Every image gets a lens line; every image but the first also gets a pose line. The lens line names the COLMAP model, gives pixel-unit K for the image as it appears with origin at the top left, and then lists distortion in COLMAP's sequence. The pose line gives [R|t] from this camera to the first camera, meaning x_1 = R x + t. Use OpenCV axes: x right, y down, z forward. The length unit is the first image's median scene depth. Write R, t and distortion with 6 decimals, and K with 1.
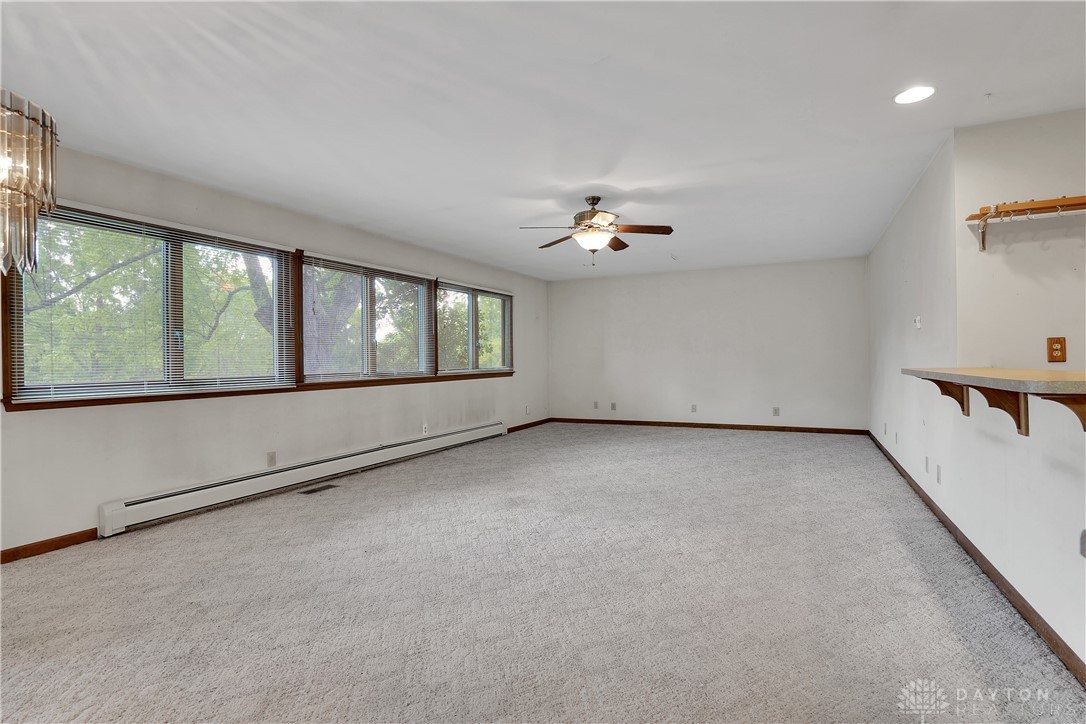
lens RADIAL K [[566.3, 0, 543.0], [0, 566.3, 362.0], [0, 0, 1]] dist [-0.000043, 0.016703]
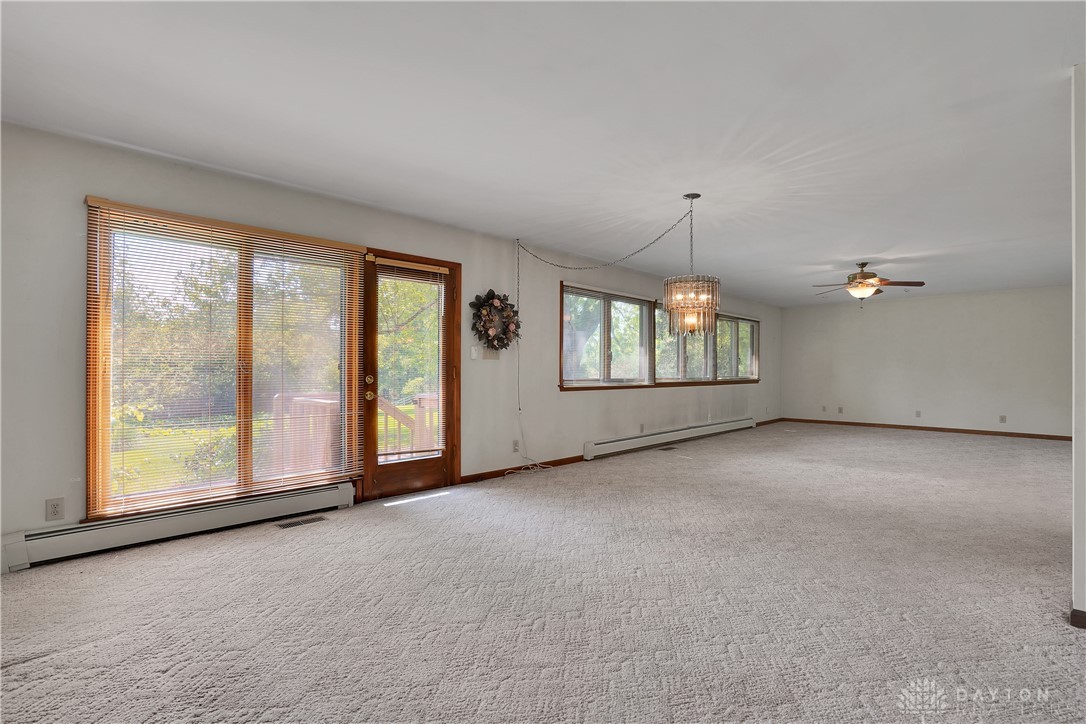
lens RADIAL K [[566.3, 0, 543.0], [0, 566.3, 362.0], [0, 0, 1]] dist [-0.000043, 0.016703]
pose [[0.961733, 0.012903, -0.273685, -0.286141], [-0.017171, 0.999765, -0.013204, 0.005033], [0.273451, 0.017398, 0.961729, -0.619920]]
